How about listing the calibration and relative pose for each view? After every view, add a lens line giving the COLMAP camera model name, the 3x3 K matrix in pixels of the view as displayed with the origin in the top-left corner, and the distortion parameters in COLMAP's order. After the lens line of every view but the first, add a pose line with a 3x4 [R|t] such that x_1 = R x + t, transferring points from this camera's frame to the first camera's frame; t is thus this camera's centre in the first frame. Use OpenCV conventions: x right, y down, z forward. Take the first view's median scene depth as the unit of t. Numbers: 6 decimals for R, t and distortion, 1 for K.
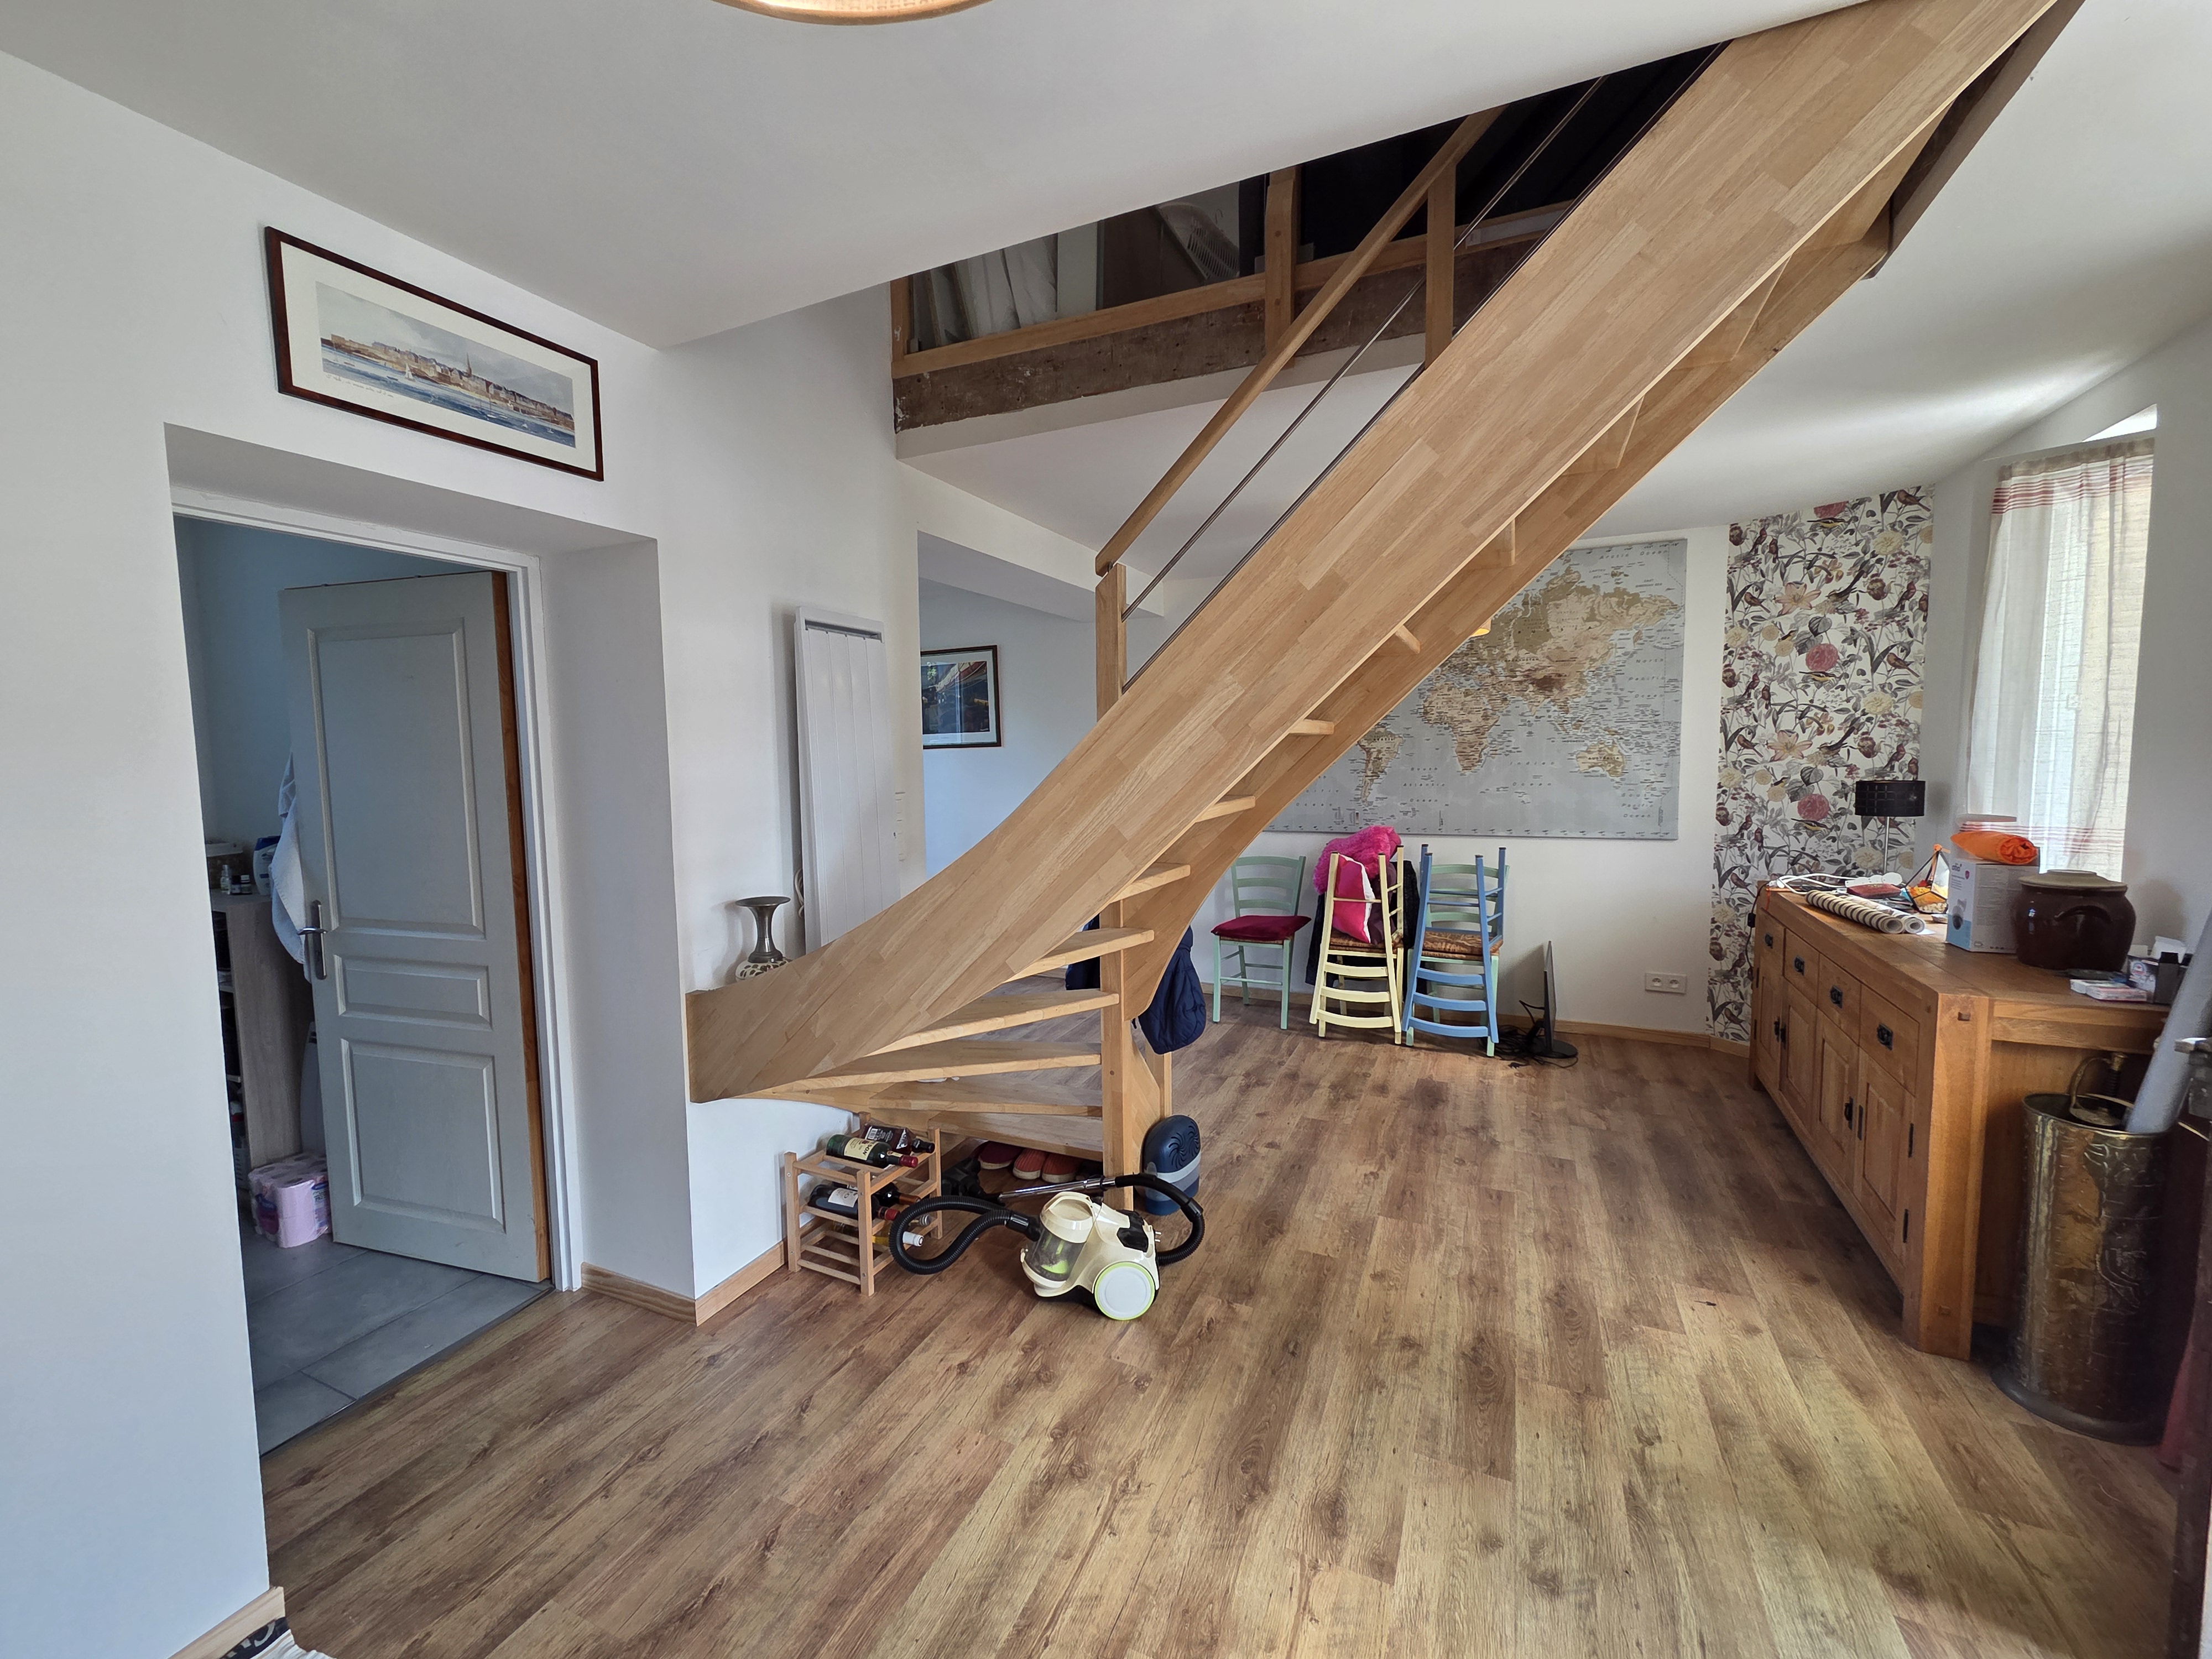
lens RADIAL K [[902.9, 0, 1089.9], [0, 902.9, 821.1], [0, 0, 1]] dist [0.004687, -0.002177]
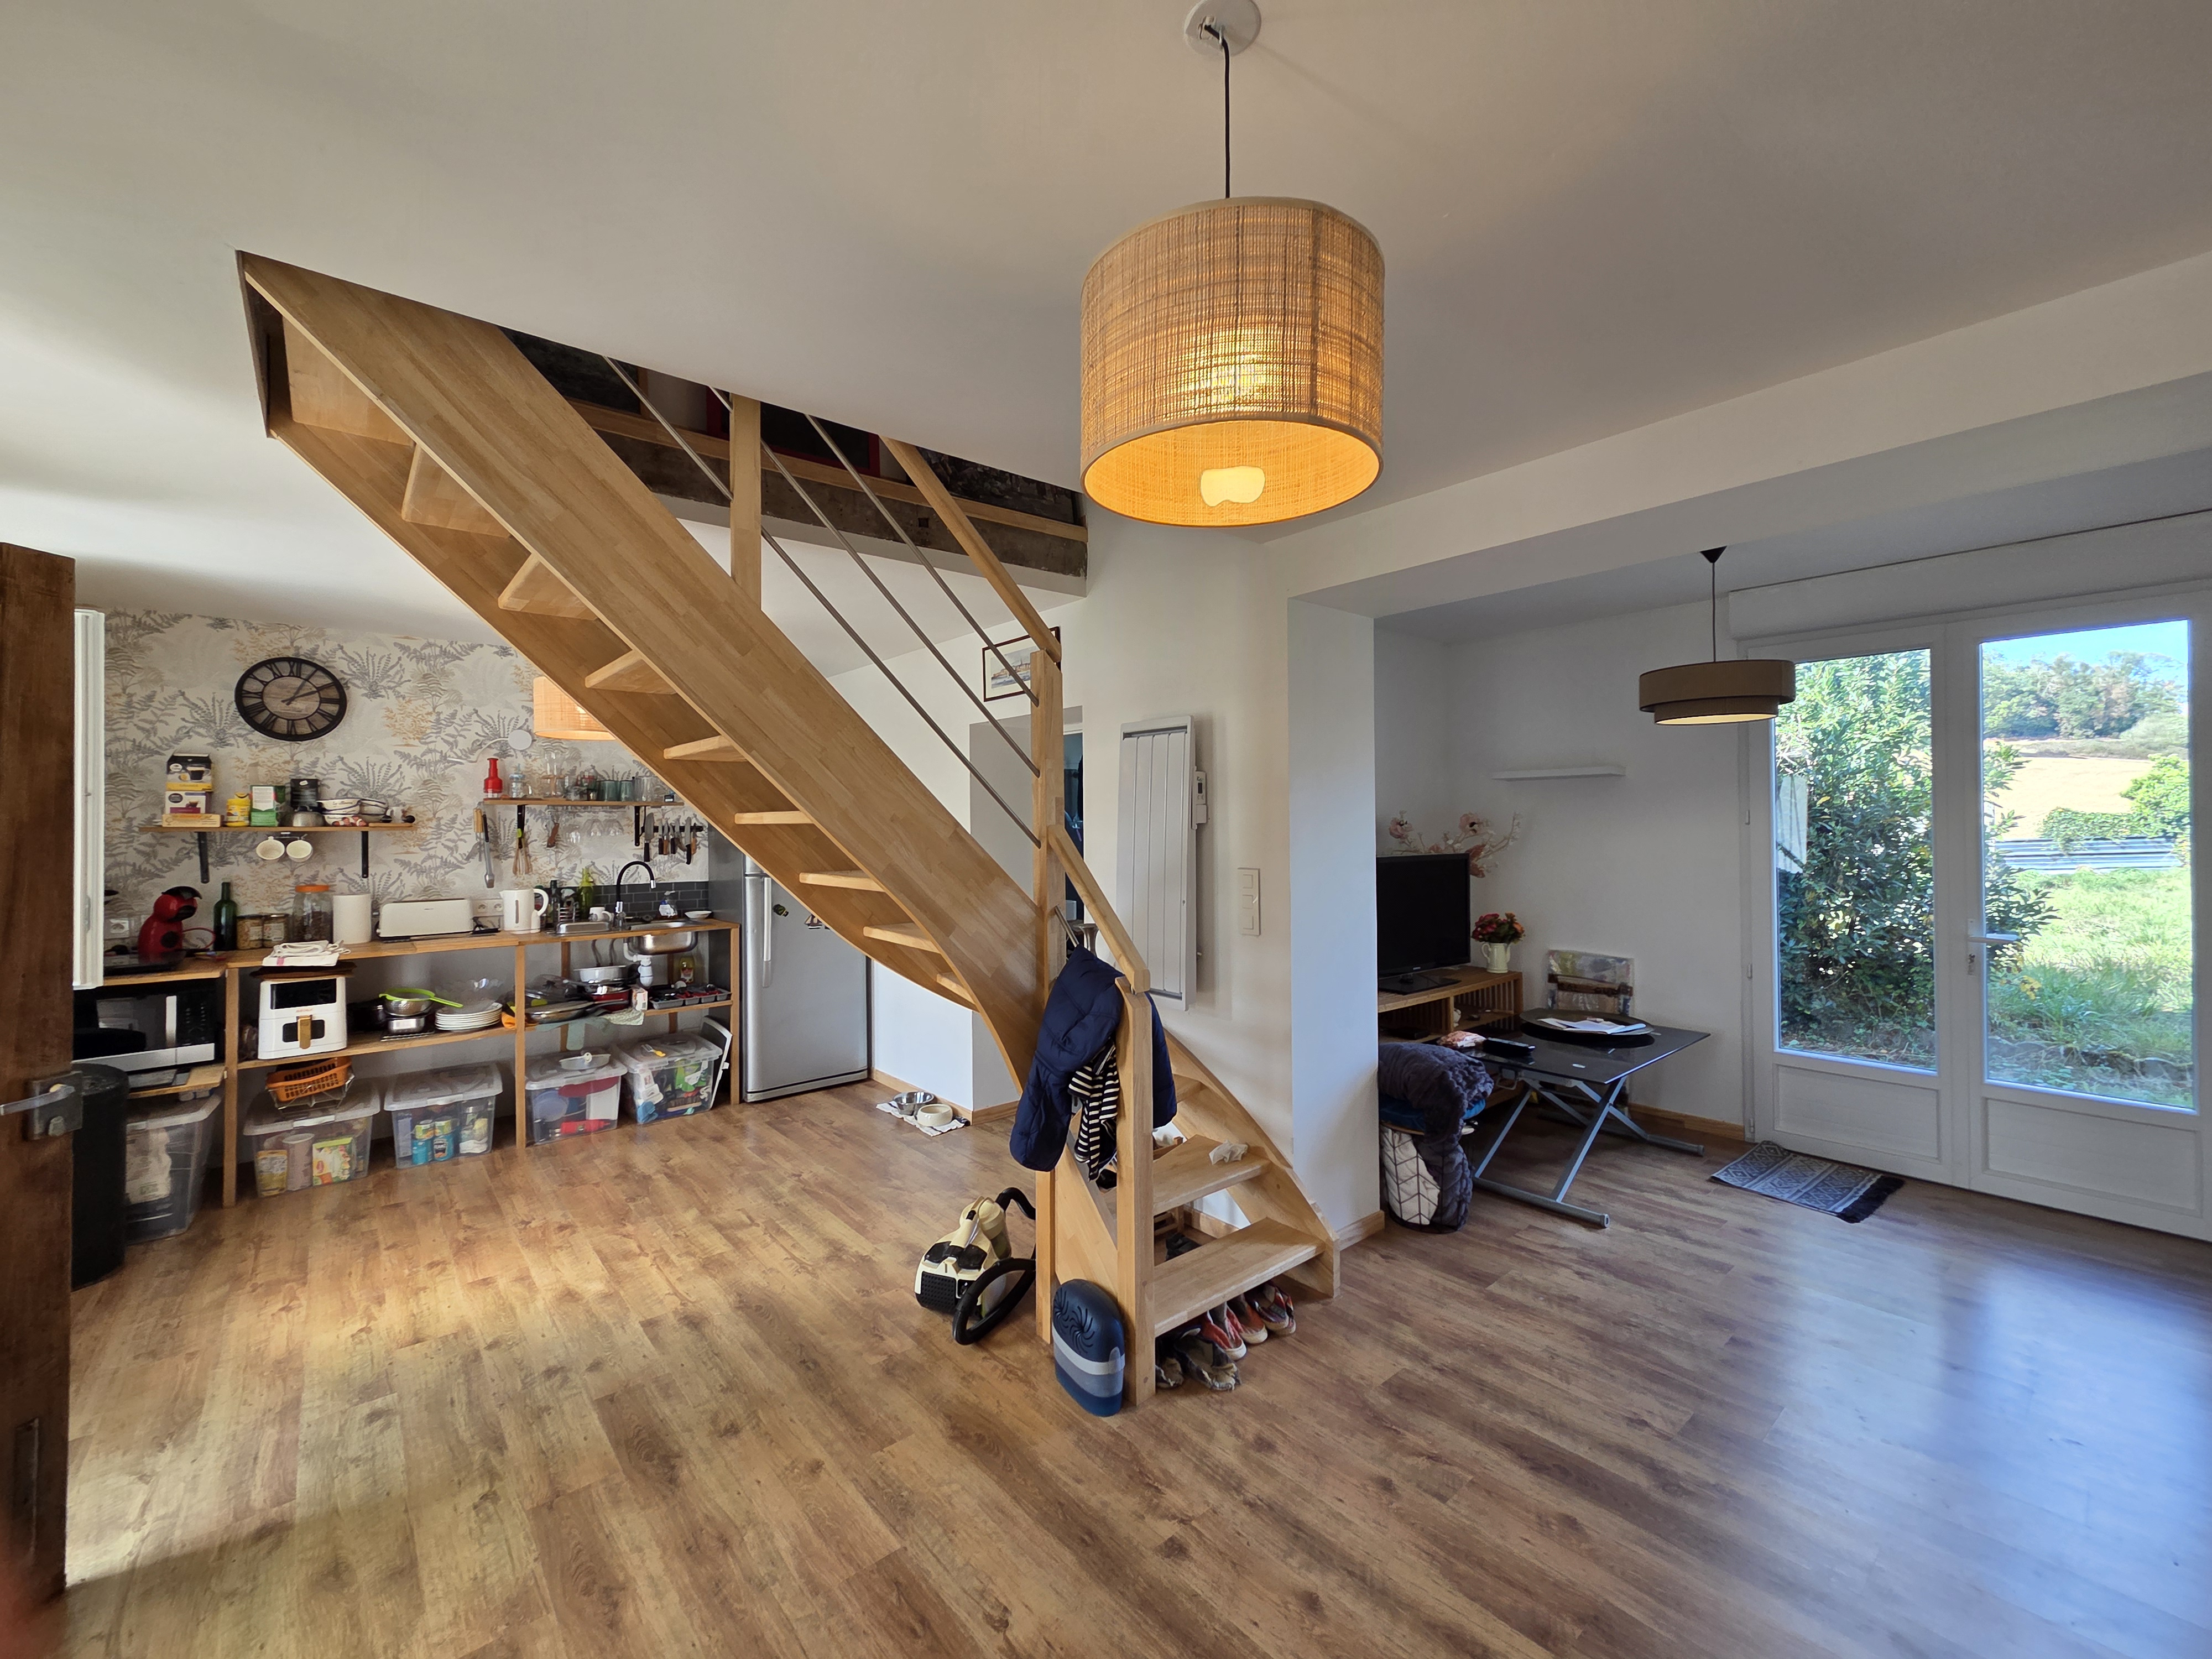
lens RADIAL K [[902.9, 0, 1092.7], [0, 902.9, 816.0], [0, 0, 1]] dist [0.004687, -0.002177]
pose [[-0.418846, 0.010363, -0.907998, 0.958844], [-0.058489, 0.997551, 0.038365, -0.144908], [0.906172, 0.069177, -0.417214, 1.529014]]
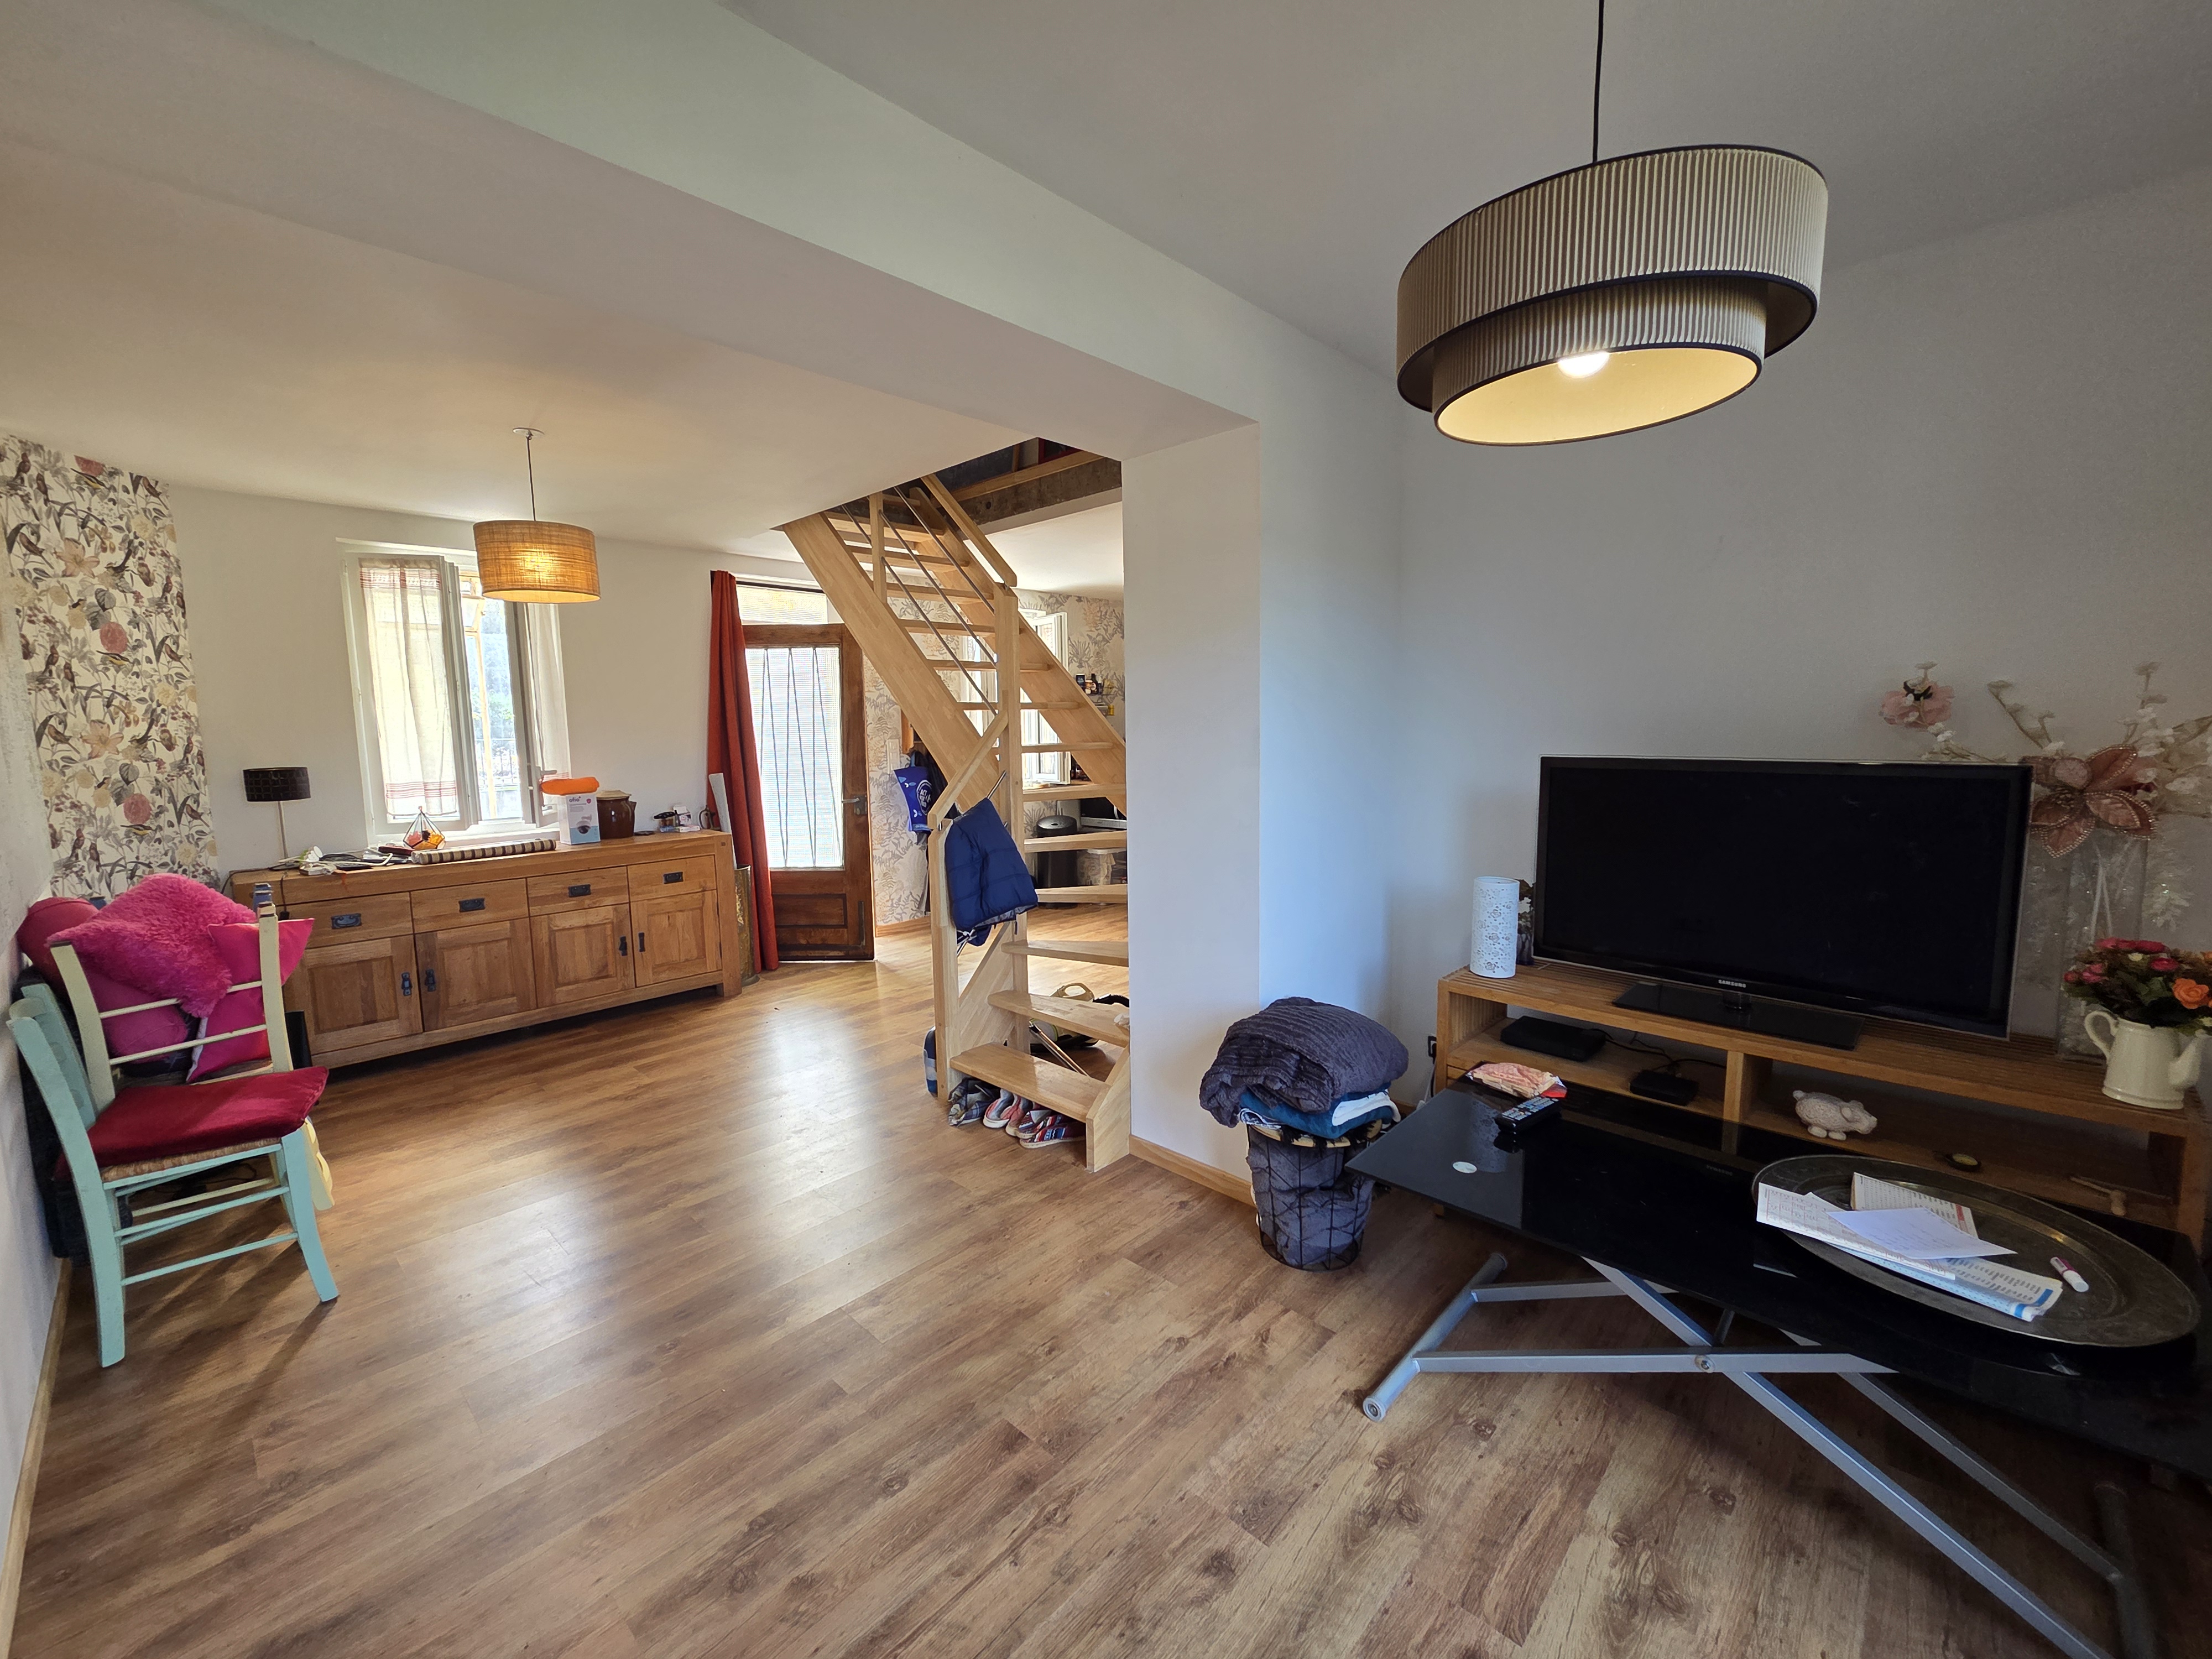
lens RADIAL K [[902.9, 0, 1100.8], [0, 902.9, 822.0], [0, 0, 1]] dist [0.004687, -0.002177]
pose [[-0.947375, -0.004070, 0.320099, -0.569120], [0.057600, 0.981433, 0.182954, -0.169907], [-0.314900, 0.191764, -0.929551, 2.363204]]
